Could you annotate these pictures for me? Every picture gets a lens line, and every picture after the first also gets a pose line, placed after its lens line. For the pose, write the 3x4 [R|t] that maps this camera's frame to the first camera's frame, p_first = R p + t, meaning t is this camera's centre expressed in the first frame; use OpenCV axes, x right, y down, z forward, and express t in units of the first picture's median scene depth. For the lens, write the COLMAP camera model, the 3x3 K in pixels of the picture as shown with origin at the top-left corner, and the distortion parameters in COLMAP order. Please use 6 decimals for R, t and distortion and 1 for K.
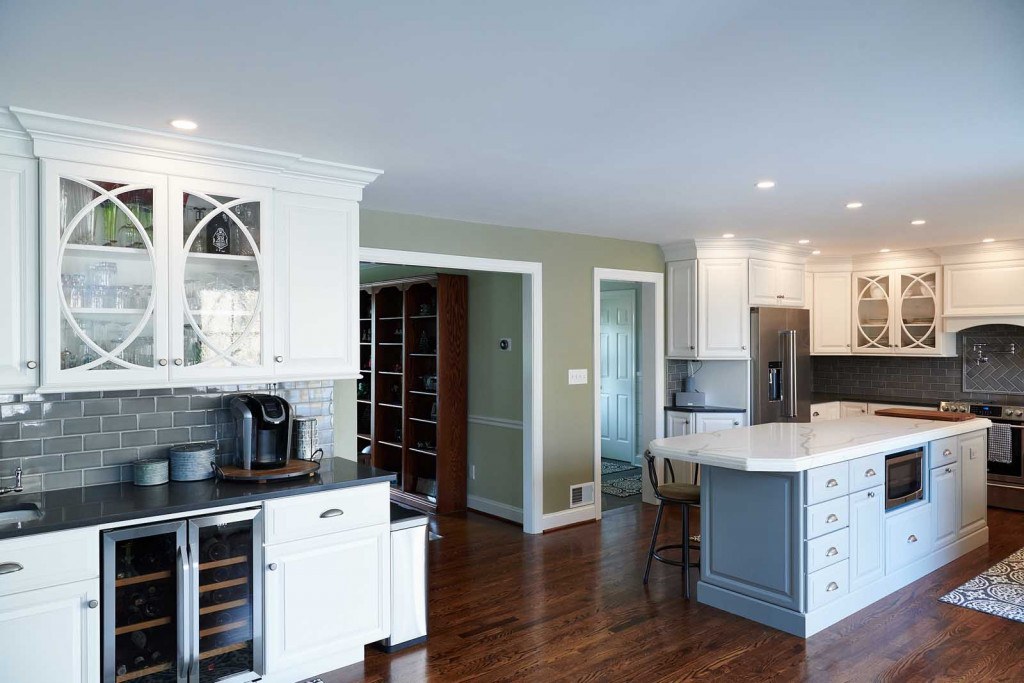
lens RADIAL K [[731.2, 0, 512.0], [0, 731.2, 341.5], [0, 0, 1]] dist [0.013634, 0.004111]
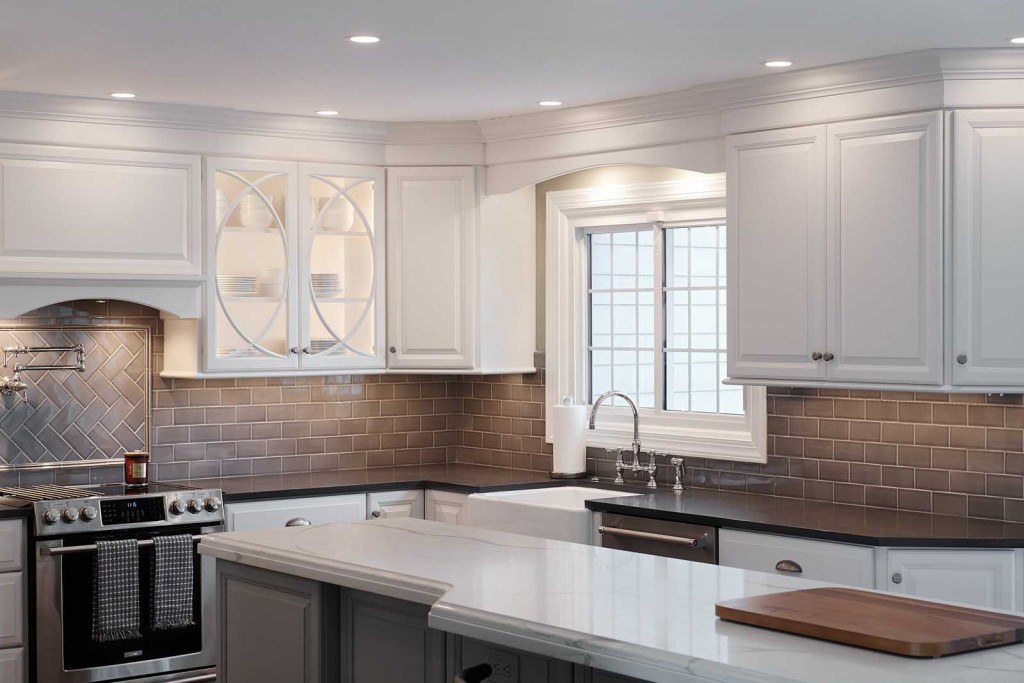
lens RADIAL K [[1731.8, 0, 512.0], [0, 1731.8, 341.5], [0, 0, 1]] dist [0.020368, -0.062435]
pose [[0.046526, -0.009385, 0.998873, -0.551905], [0.008410, 0.999924, 0.009003, -0.012474], [-0.998882, 0.007982, 0.046601, 1.315916]]
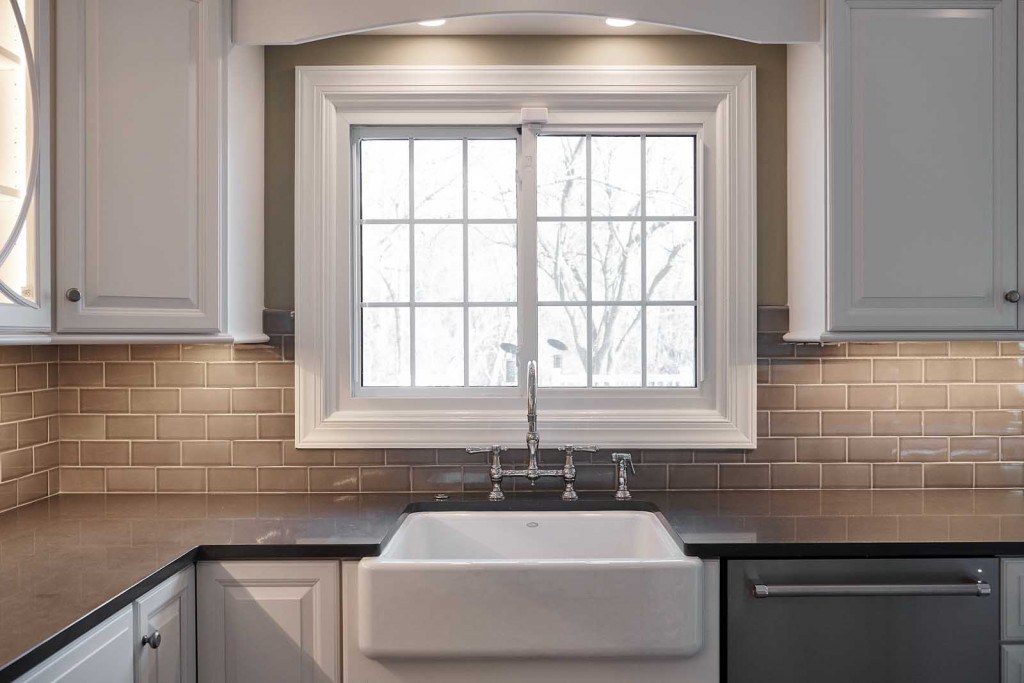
lens RADIAL K [[878.1, 0, 526.9], [0, 878.1, 339.0], [0, 0, 1]] dist [-0.002895, 0.000500]
pose [[-0.764910, 0.005011, 0.644118, 0.899700], [0.010175, 0.999939, 0.004304, 0.039525], [-0.644057, 0.009846, -0.764914, 1.769280]]
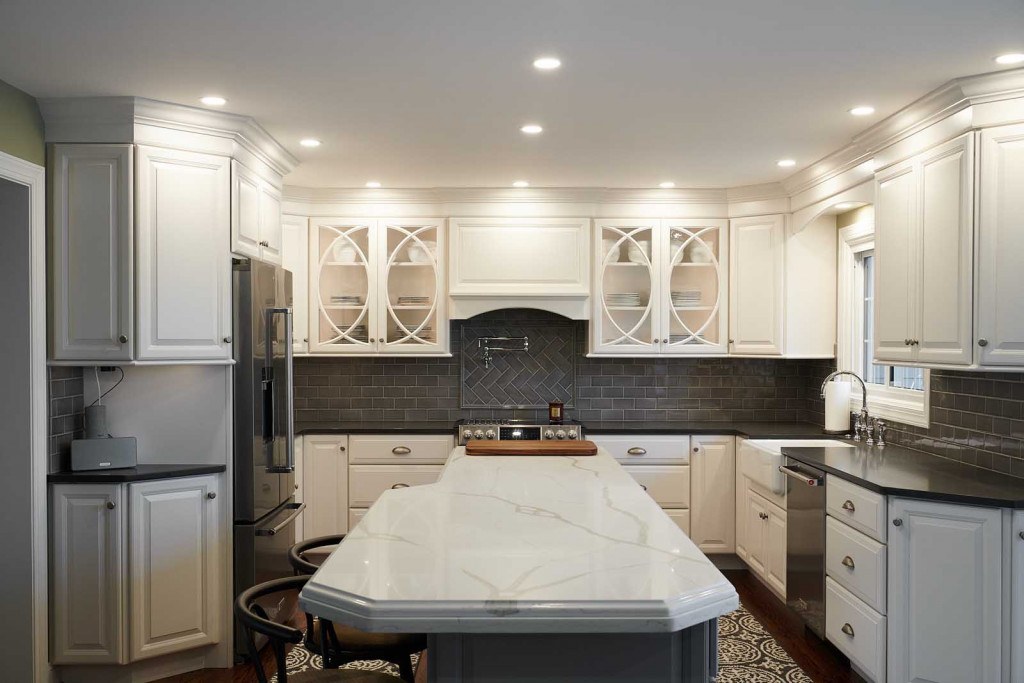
lens RADIAL K [[1013.3, 0, 513.3], [0, 1013.3, 357.7], [0, 0, 1]] dist [0.014292, 0.008227]
pose [[0.637788, -0.009093, 0.770158, -0.142195], [0.000354, 0.999934, 0.011513, 0.021874], [-0.770212, -0.007071, 0.637749, 0.723723]]
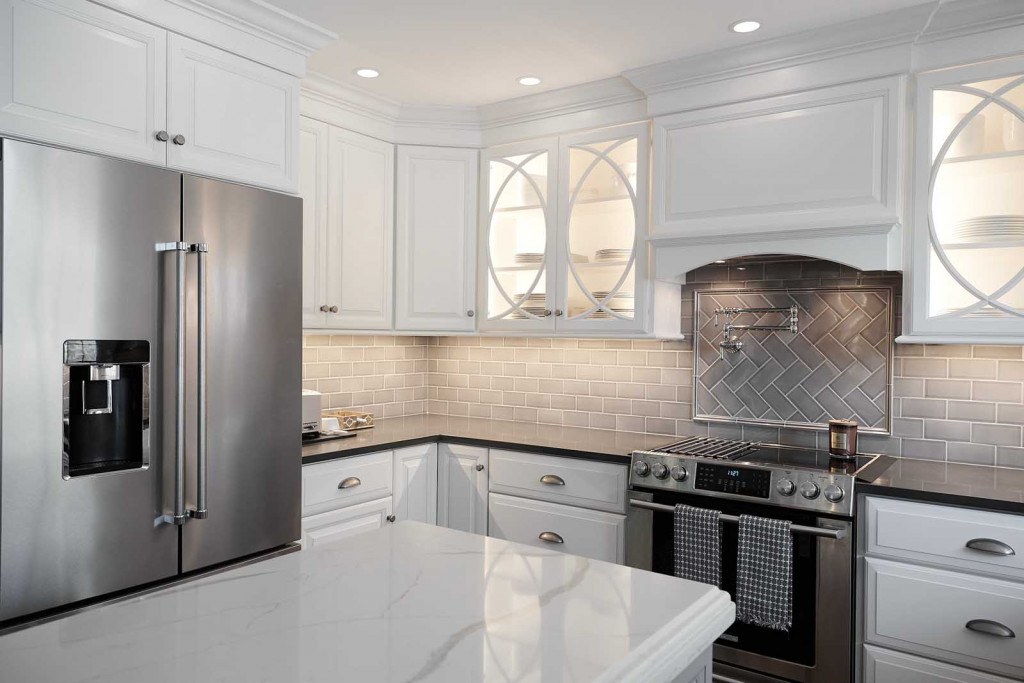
lens RADIAL K [[731.2, 0, 512.0], [0, 731.2, 341.5], [0, 0, 1]] dist [0.013634, 0.004111]
pose [[0.967228, 0.013611, 0.253543, 0.779736], [-0.014740, 0.999888, 0.002551, 0.043928], [-0.253480, -0.006204, 0.967321, 1.185570]]
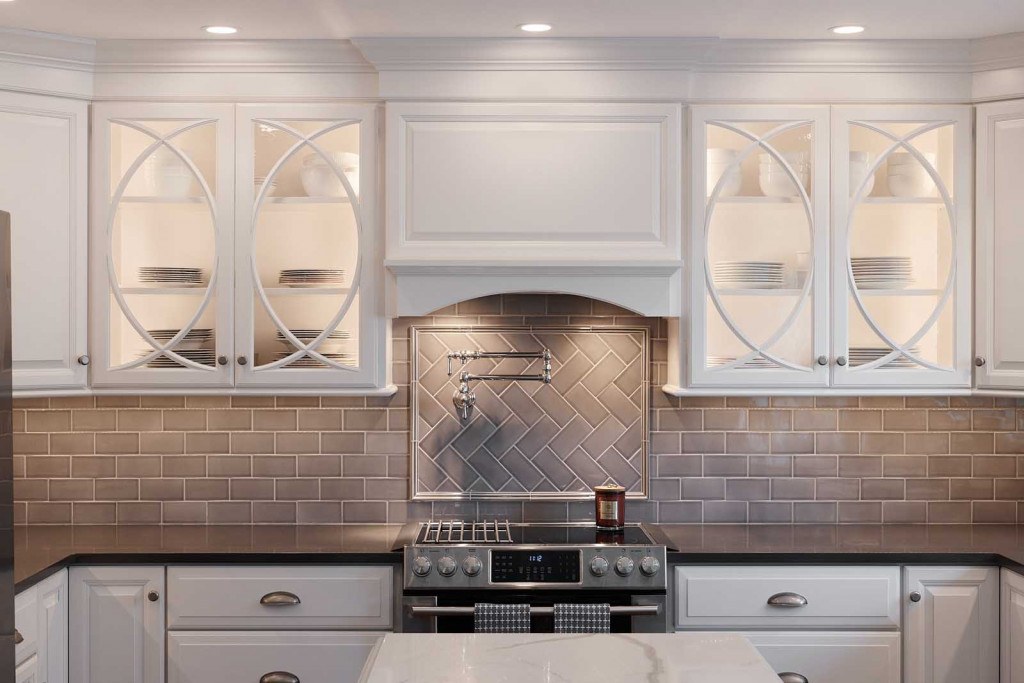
lens RADIAL K [[1488.4, 0, 512.0], [0, 1488.4, 341.5], [0, 0, 1]] dist [0.014276, -0.022842]
pose [[0.638302, -0.000182, 0.769786, 0.260140], [0.001093, 0.999999, -0.000670, -0.002516], [-0.769785, 0.001269, 0.638302, 1.064966]]
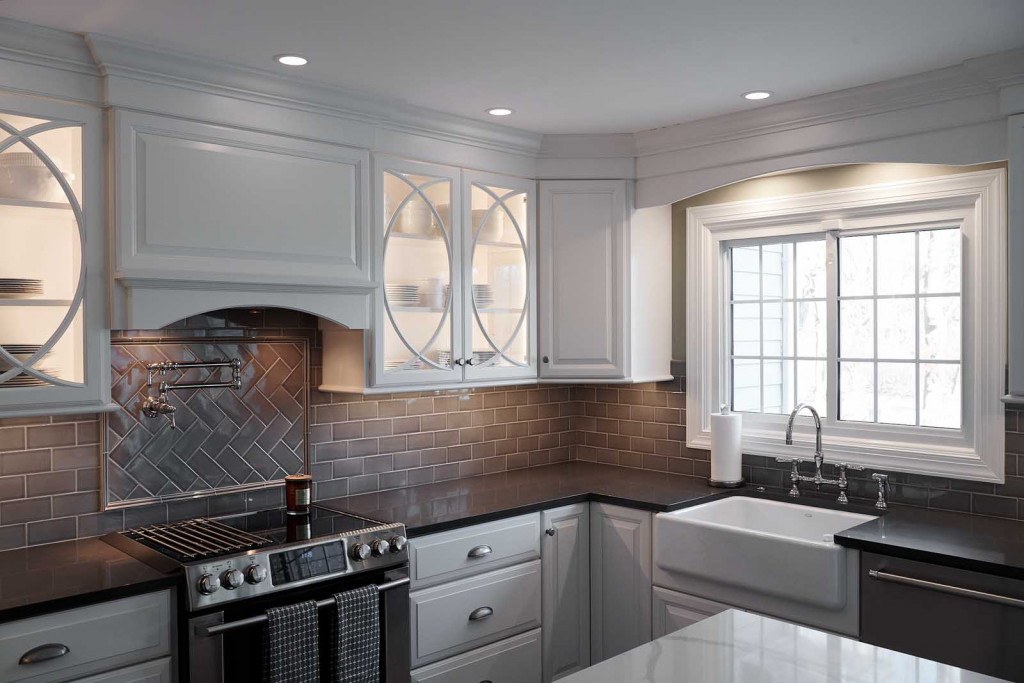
lens RADIAL K [[853.4, 0, 512.0], [0, 853.4, 341.5], [0, 0, 1]] dist [-0.049166, 0.059268]
pose [[-0.058399, -0.007931, 0.998262, 0.441581], [0.011943, 0.999891, 0.008643, -0.016747], [-0.998222, 0.012427, -0.058298, 1.643721]]
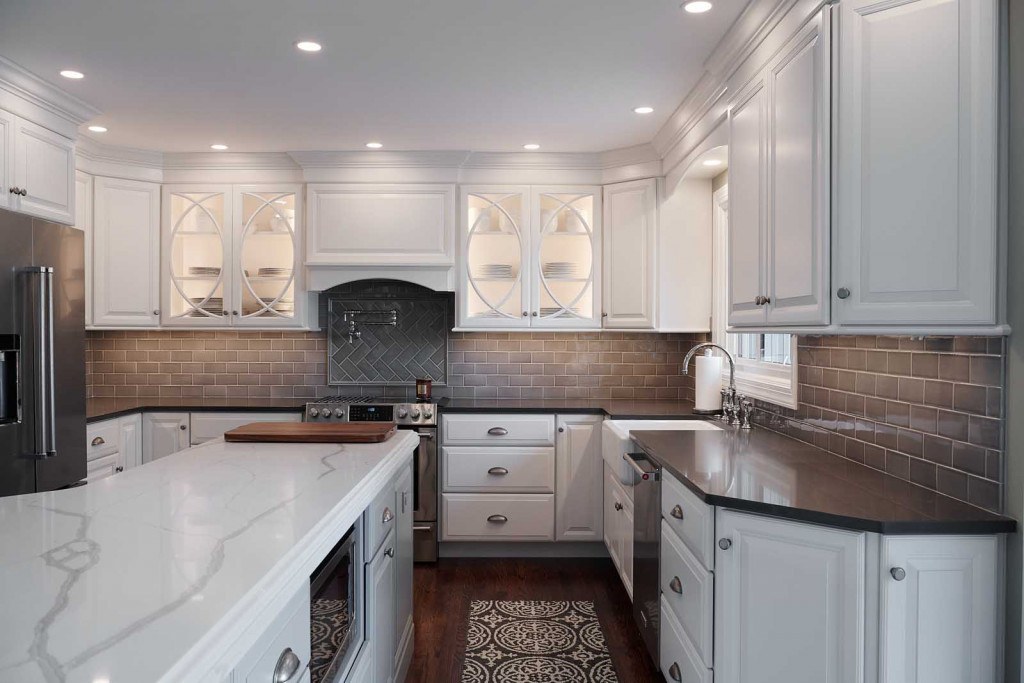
lens RADIAL K [[805.1, 0, 512.0], [0, 805.1, 341.5], [0, 0, 1]] dist [-0.038910, 0.001214]
pose [[0.641640, -0.003393, 0.766999, 0.340137], [-0.001985, 0.999980, 0.006085, 0.049666], [-0.767004, -0.005427, 0.641620, 0.823706]]
